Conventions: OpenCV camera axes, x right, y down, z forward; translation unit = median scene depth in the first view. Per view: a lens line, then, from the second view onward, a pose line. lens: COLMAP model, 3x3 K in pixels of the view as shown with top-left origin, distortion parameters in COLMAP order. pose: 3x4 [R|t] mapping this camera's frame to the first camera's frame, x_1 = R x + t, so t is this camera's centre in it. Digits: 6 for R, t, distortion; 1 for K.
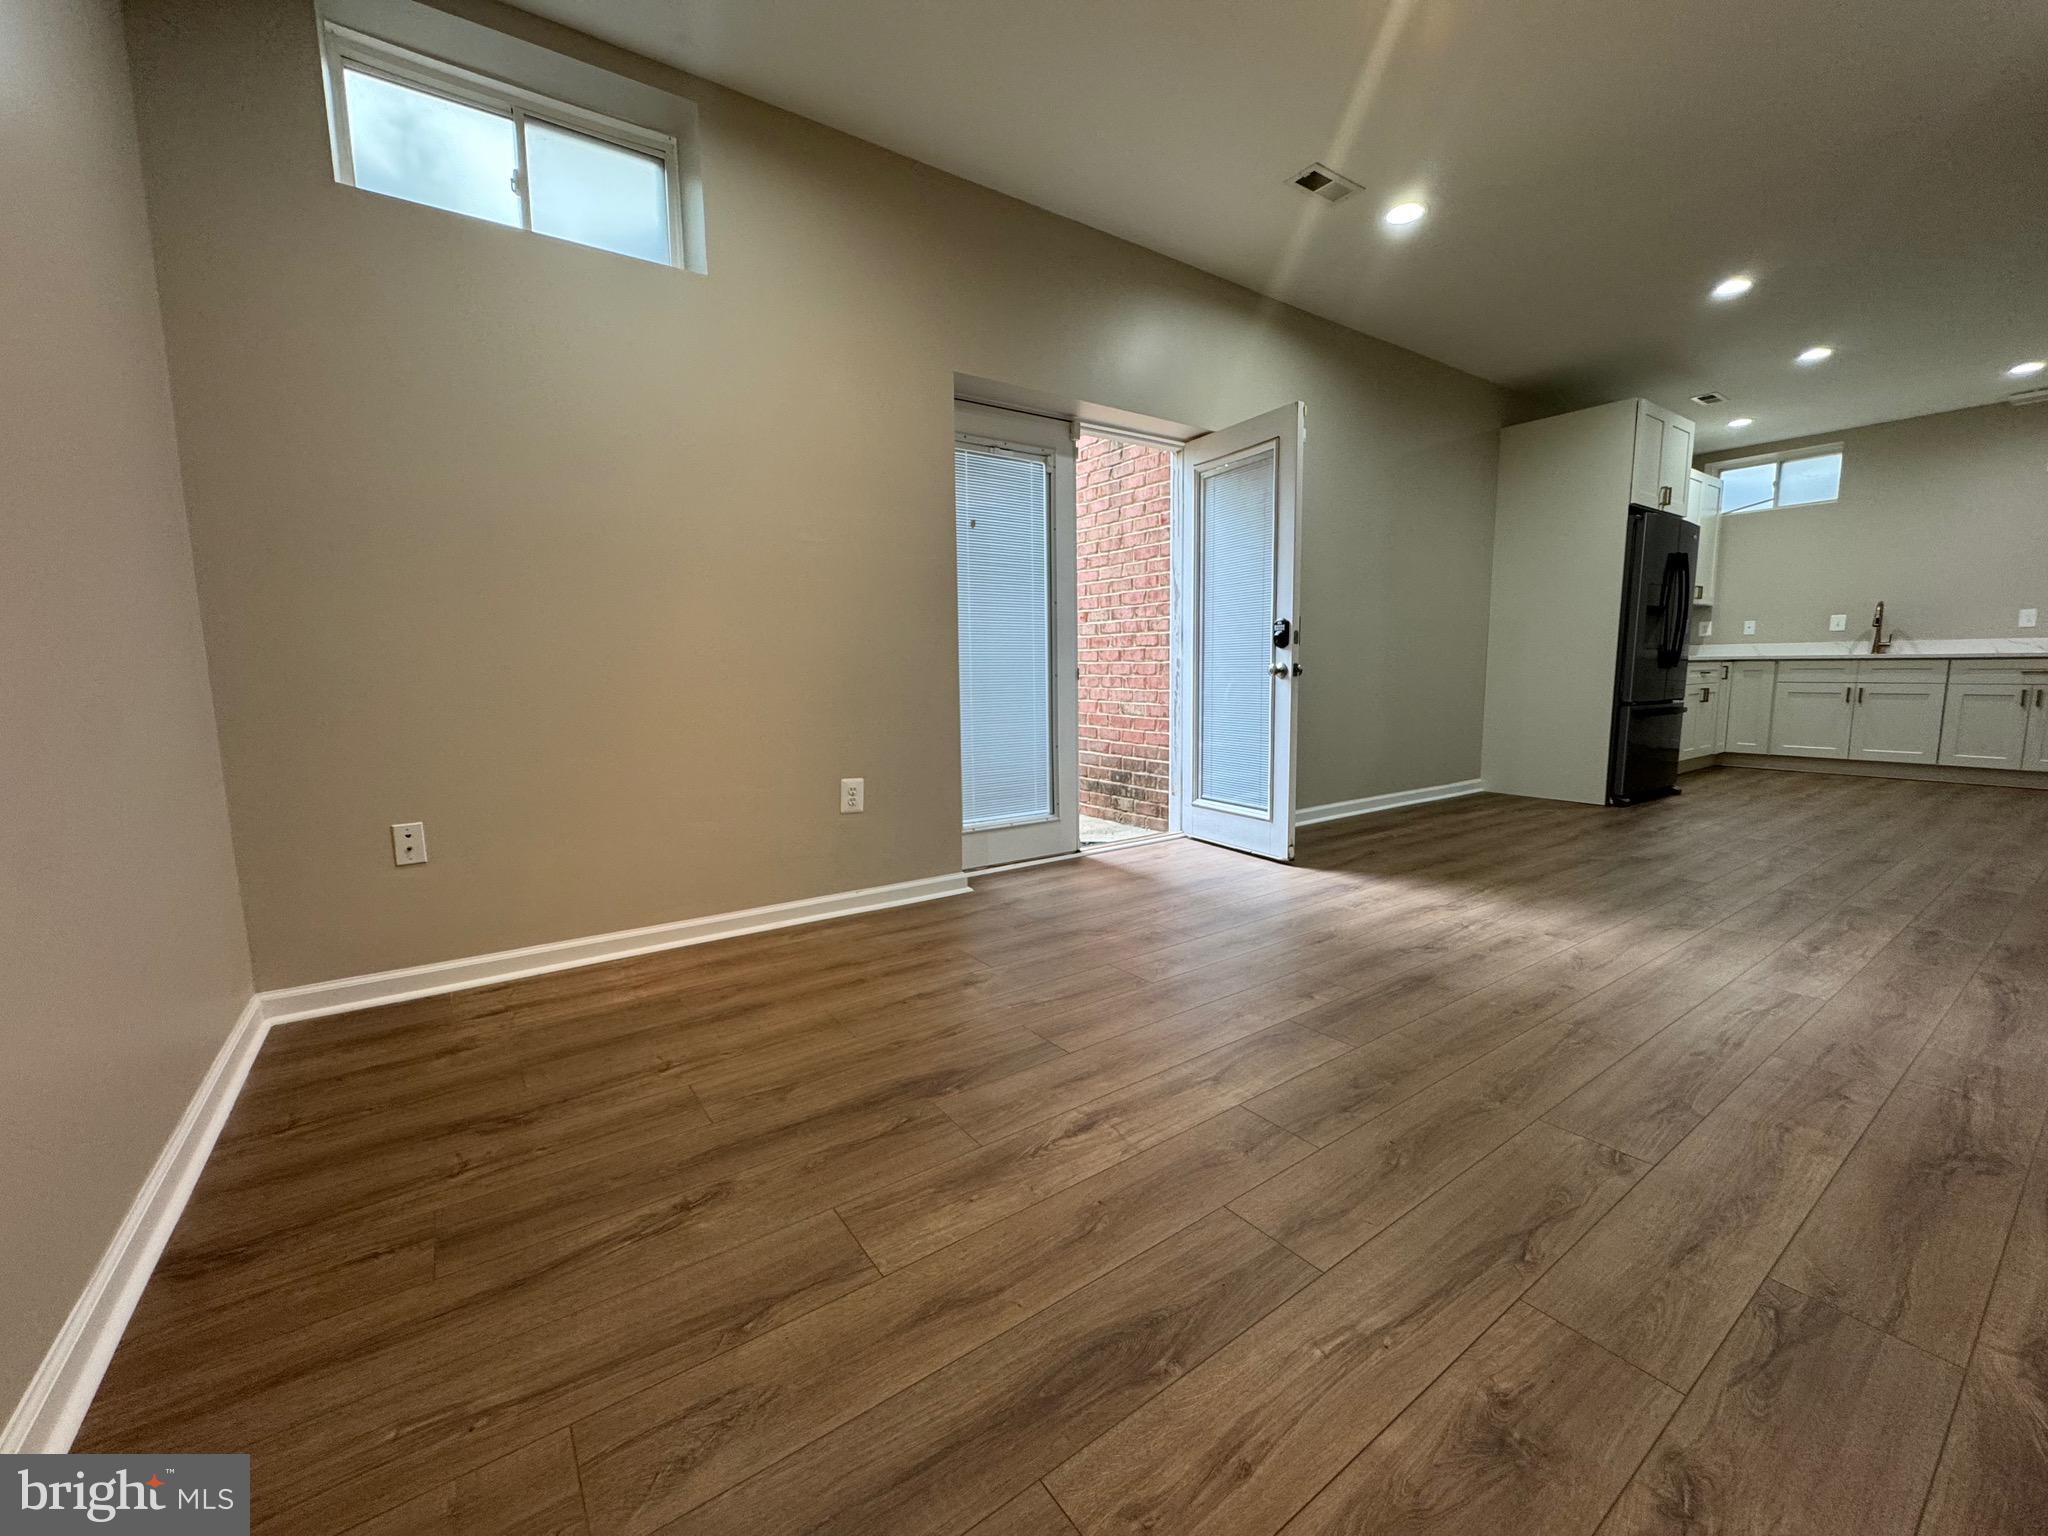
lens RADIAL K [[819.9, 0, 1022.0], [0, 819.9, 765.9], [0, 0, 1]] dist [-0.002671, 0.000327]
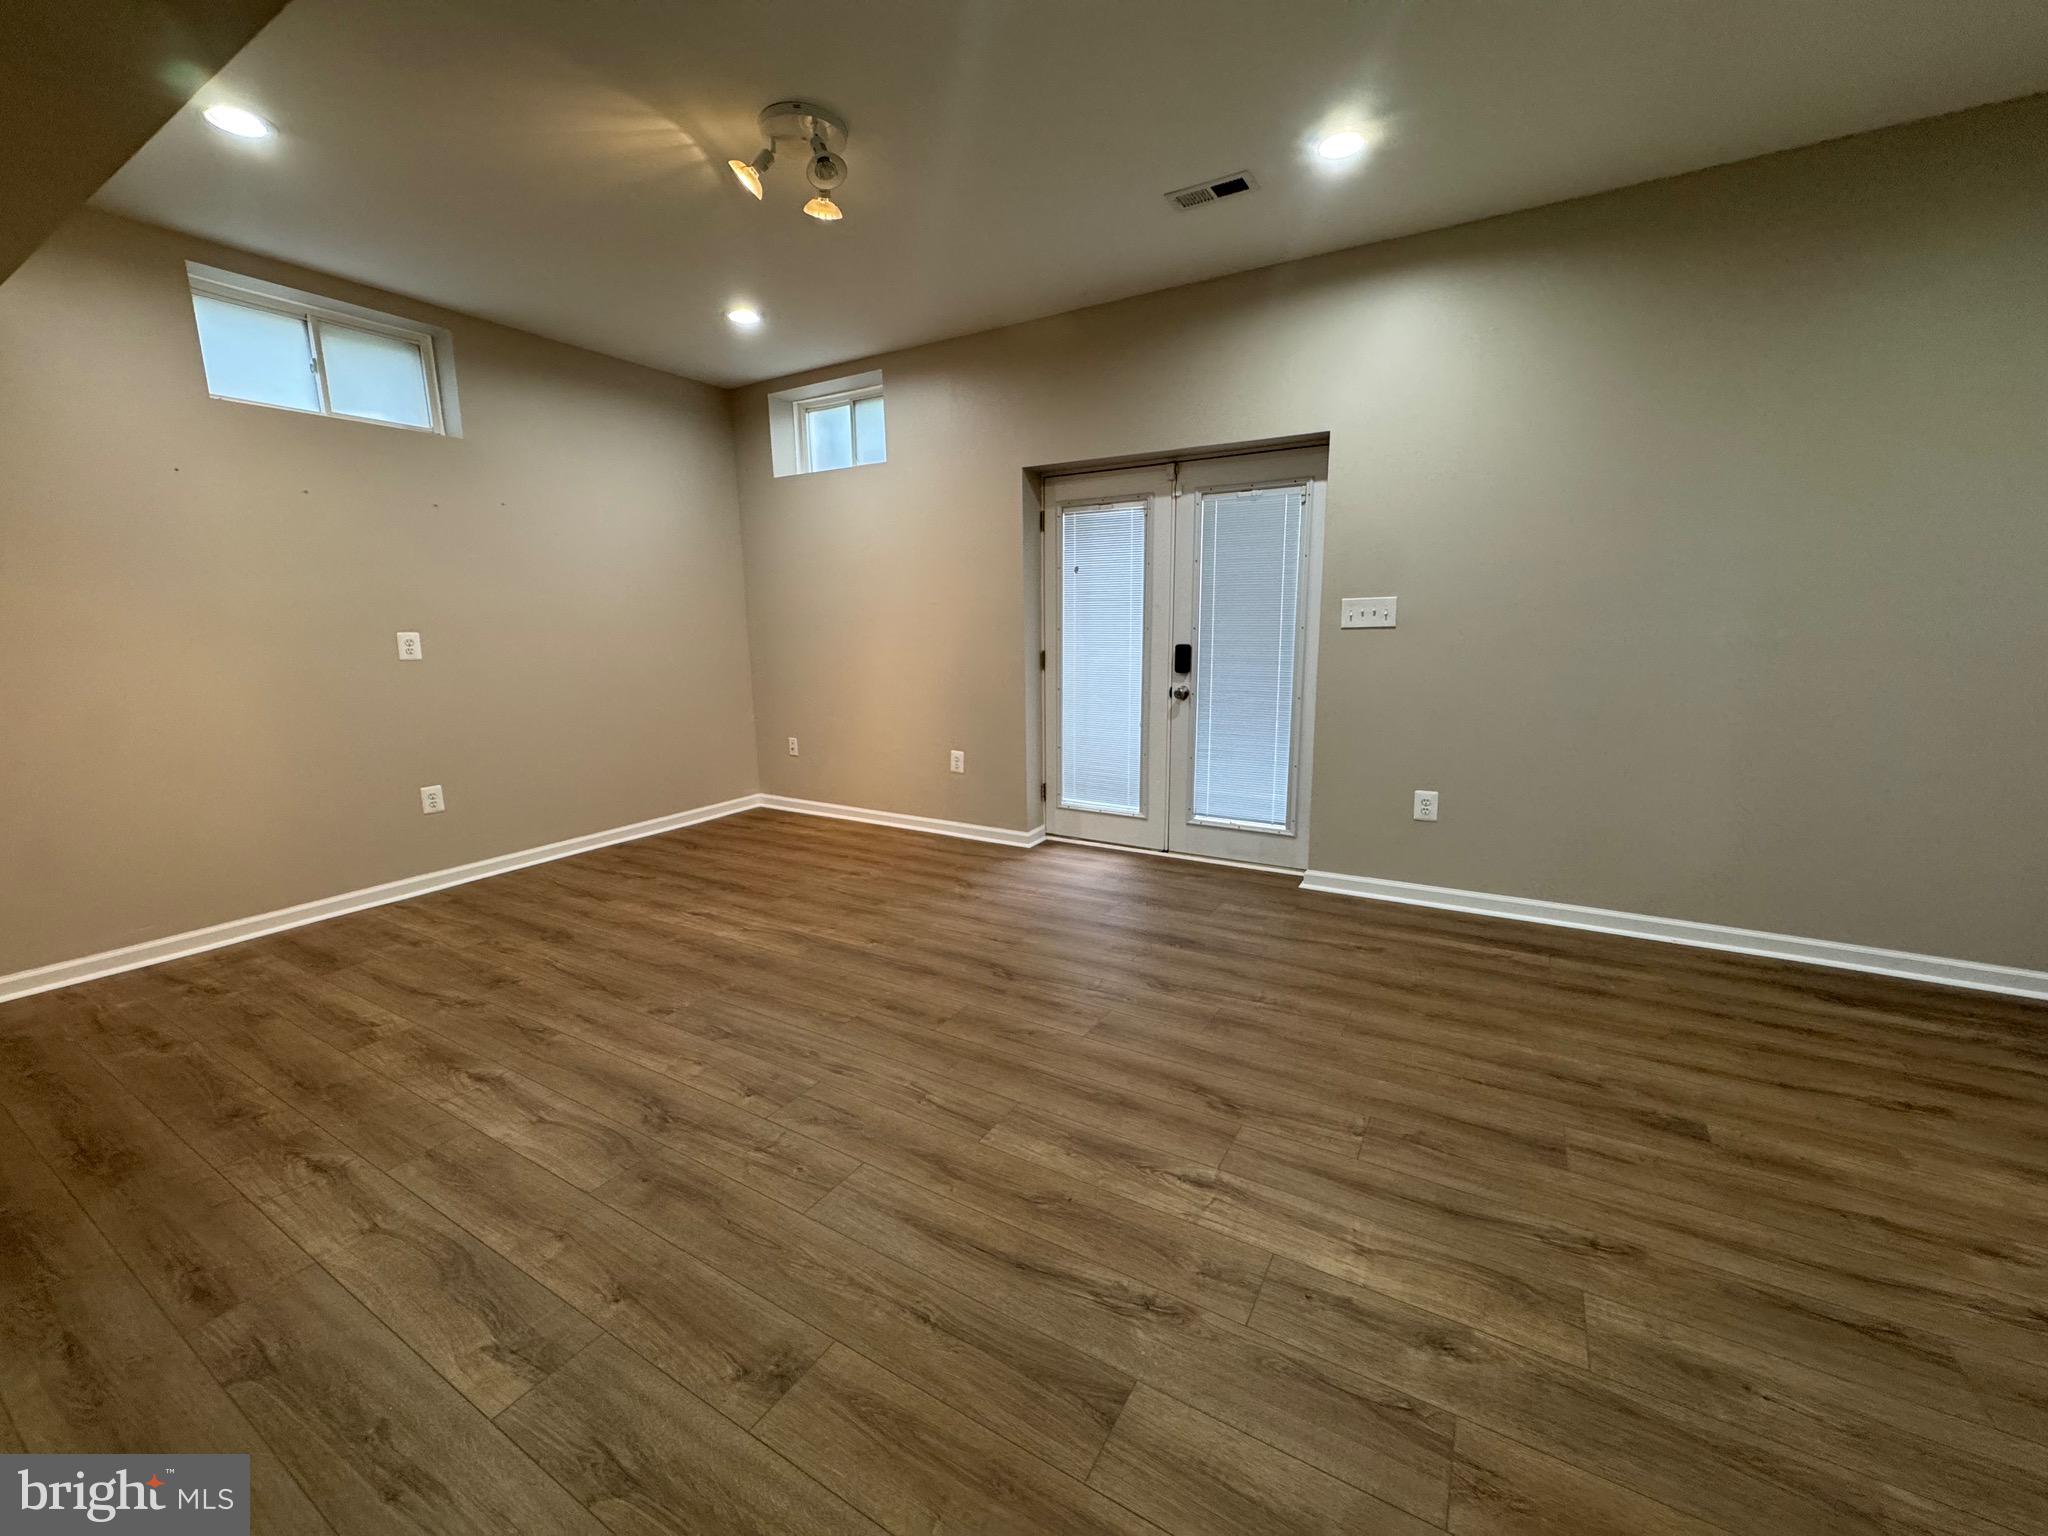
lens RADIAL K [[819.9, 0, 1022.0], [0, 819.9, 765.9], [0, 0, 1]] dist [-0.002671, 0.000327]
pose [[0.405806, 0.166341, -0.898695, 1.848269], [-0.103094, 0.985354, 0.135828, -0.267833], [0.908126, 0.037531, 0.417011, 0.680709]]
